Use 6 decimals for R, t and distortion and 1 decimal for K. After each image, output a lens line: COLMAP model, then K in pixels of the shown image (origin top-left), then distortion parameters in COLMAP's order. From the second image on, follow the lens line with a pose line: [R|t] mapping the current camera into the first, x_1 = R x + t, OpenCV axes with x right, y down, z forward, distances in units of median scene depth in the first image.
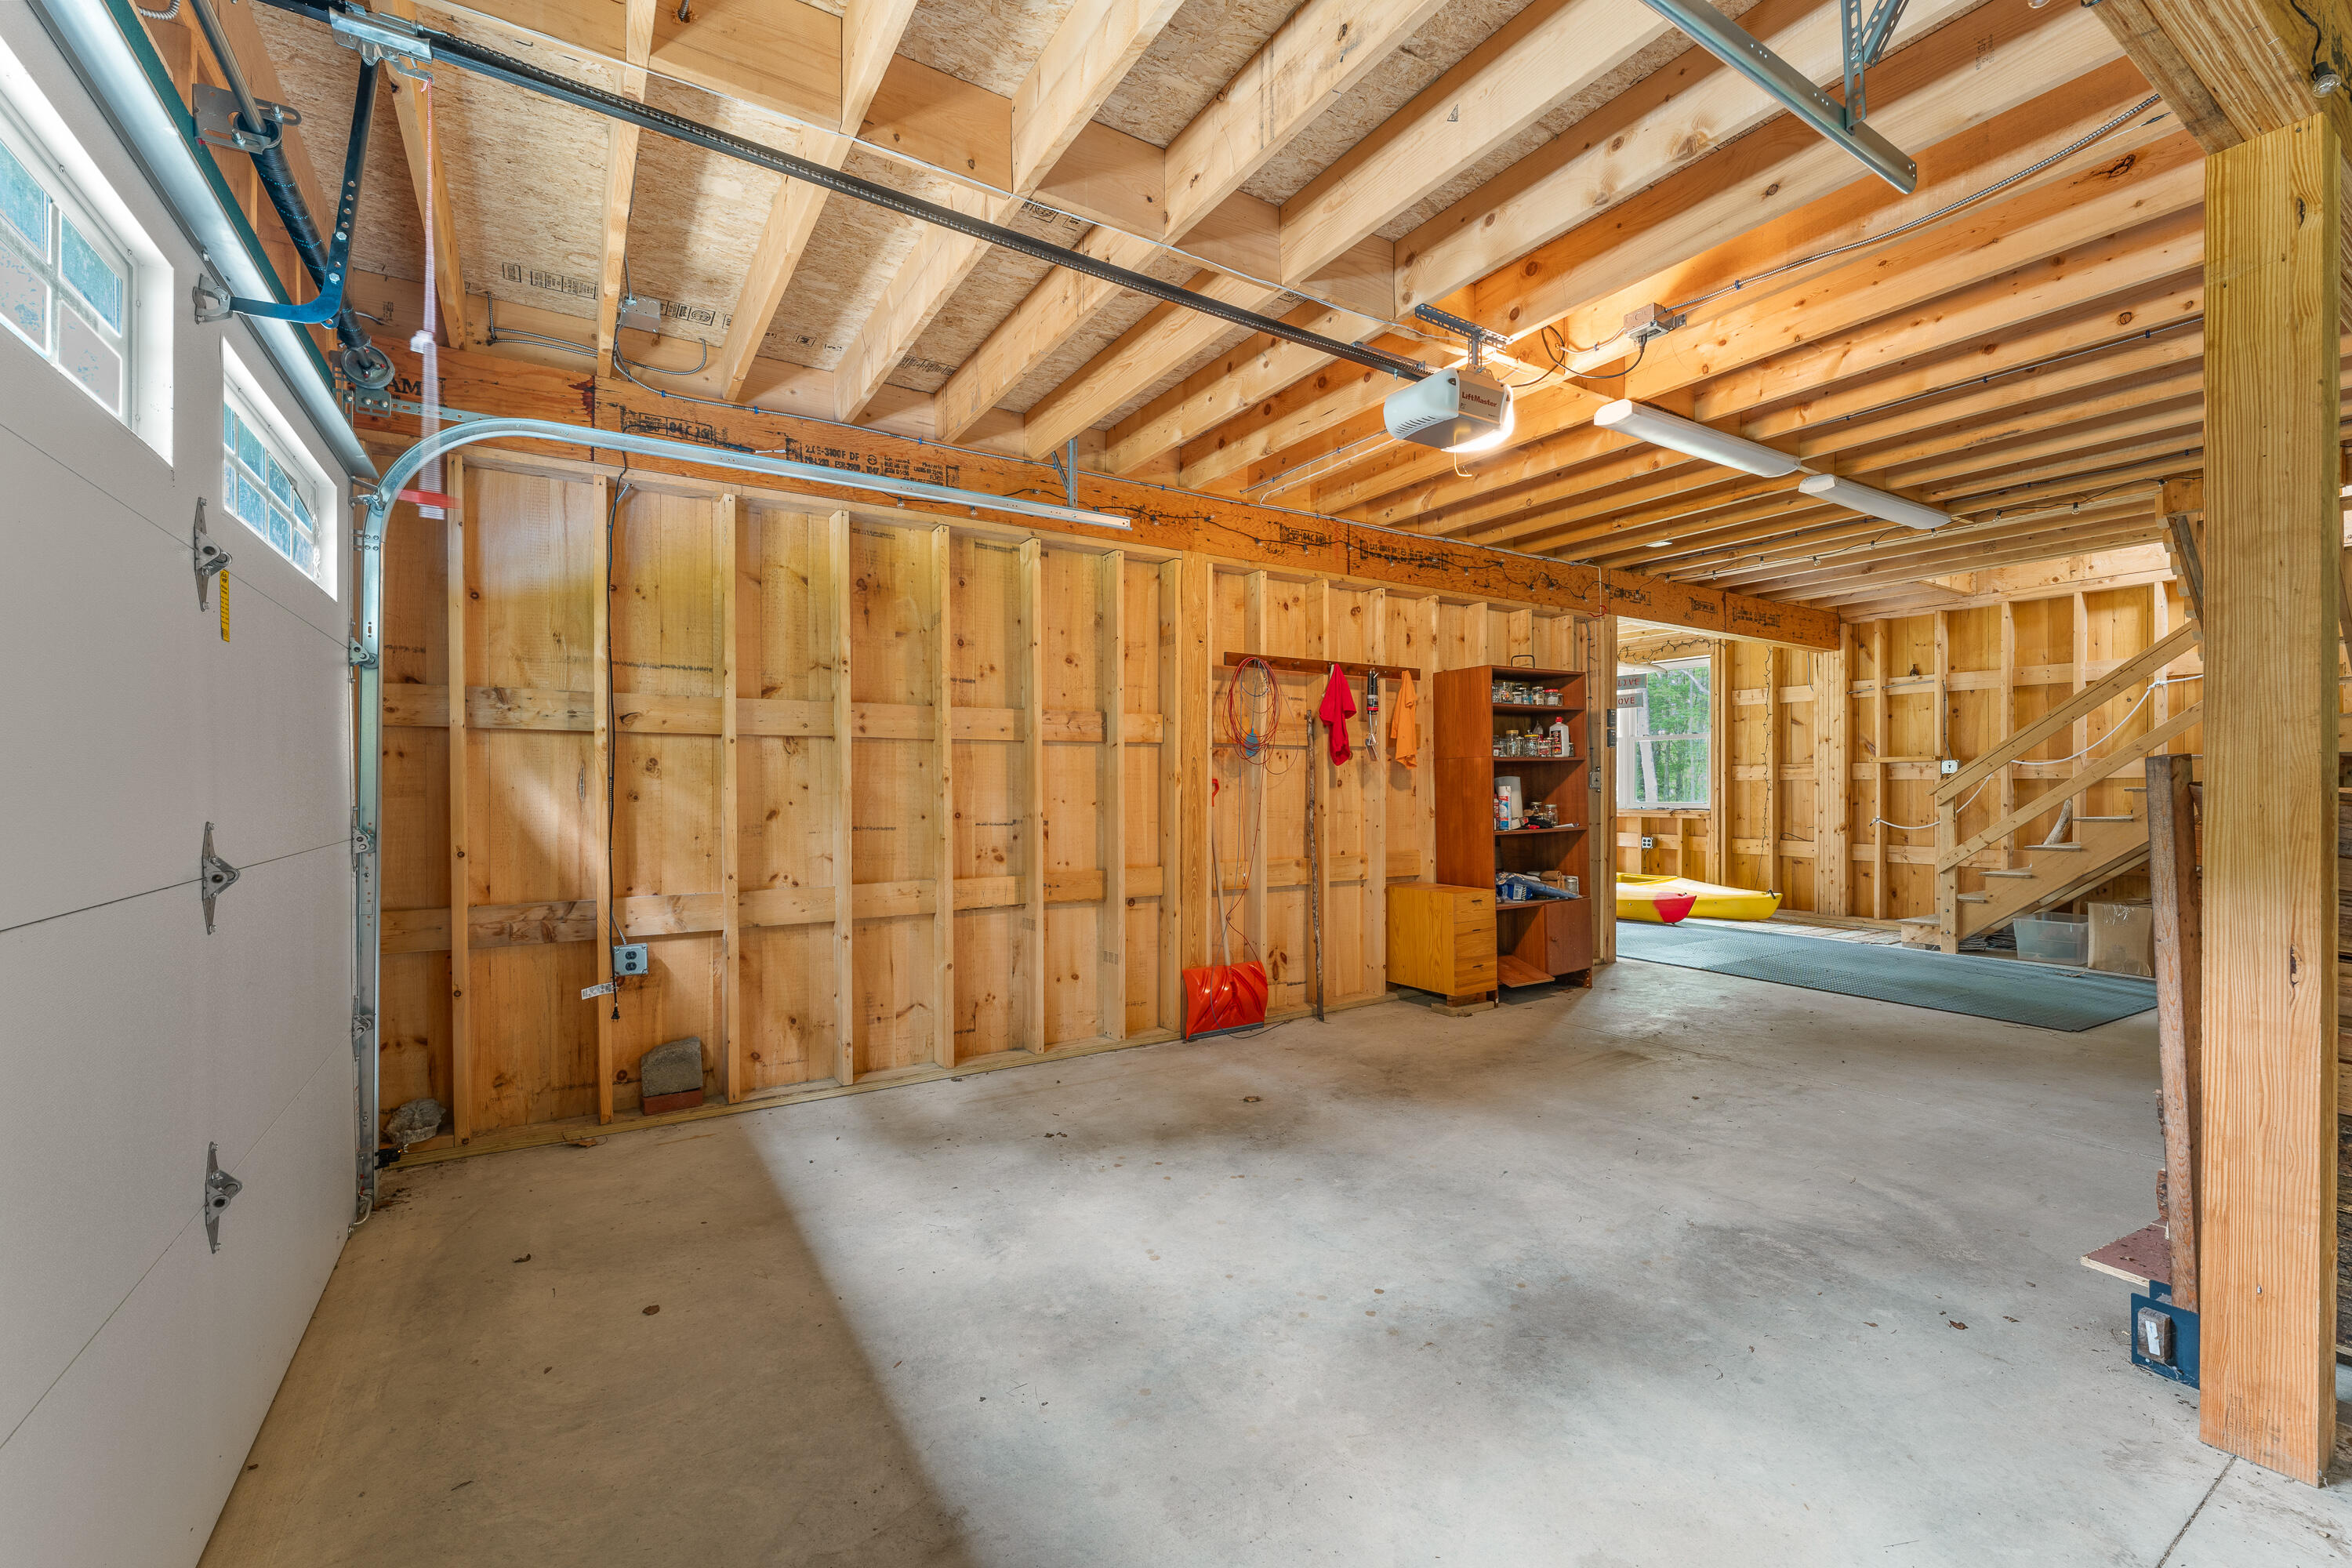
lens RADIAL K [[967.5, 0, 1176.0], [0, 967.5, 787.8], [0, 0, 1]] dist [0.000709, 0.000740]
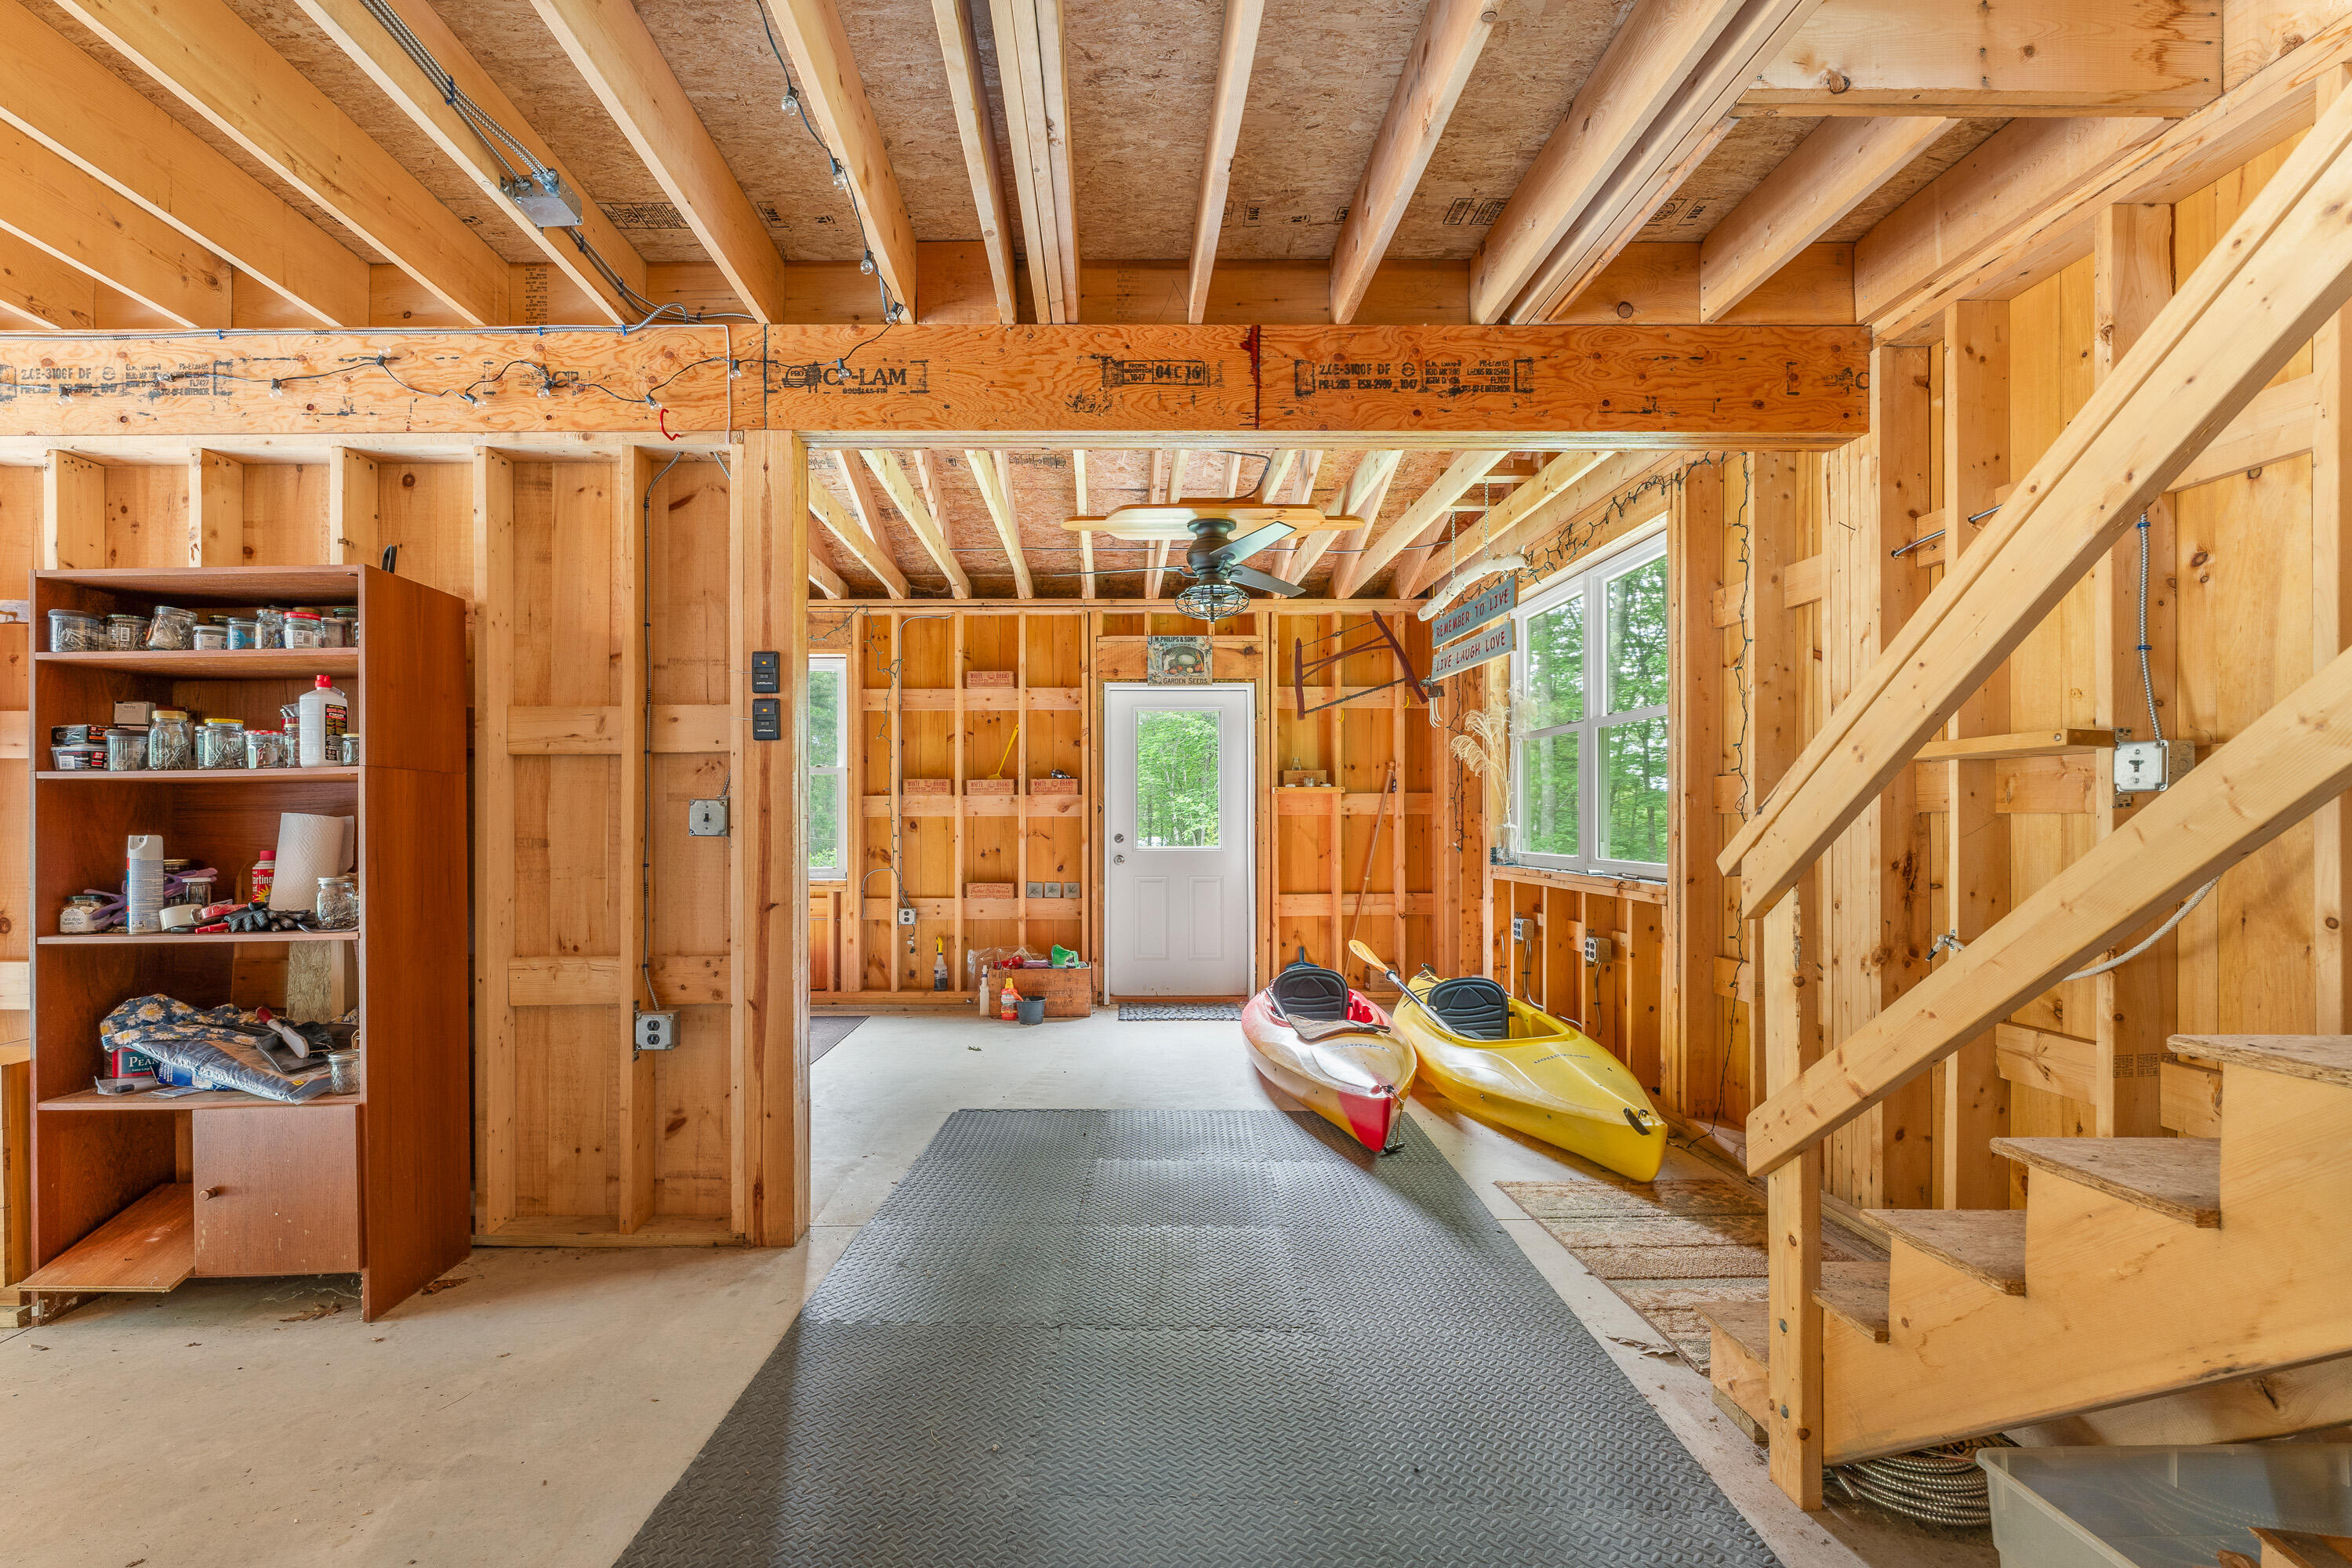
lens RADIAL K [[967.5, 0, 1169.2], [0, 967.5, 793.6], [0, 0, 1]] dist [0.000709, 0.000740]
pose [[0.861755, -0.004878, -0.507302, 0.702365], [0.006576, 0.999977, 0.001555, -0.016549], [0.507283, -0.004676, 0.861767, 0.616902]]
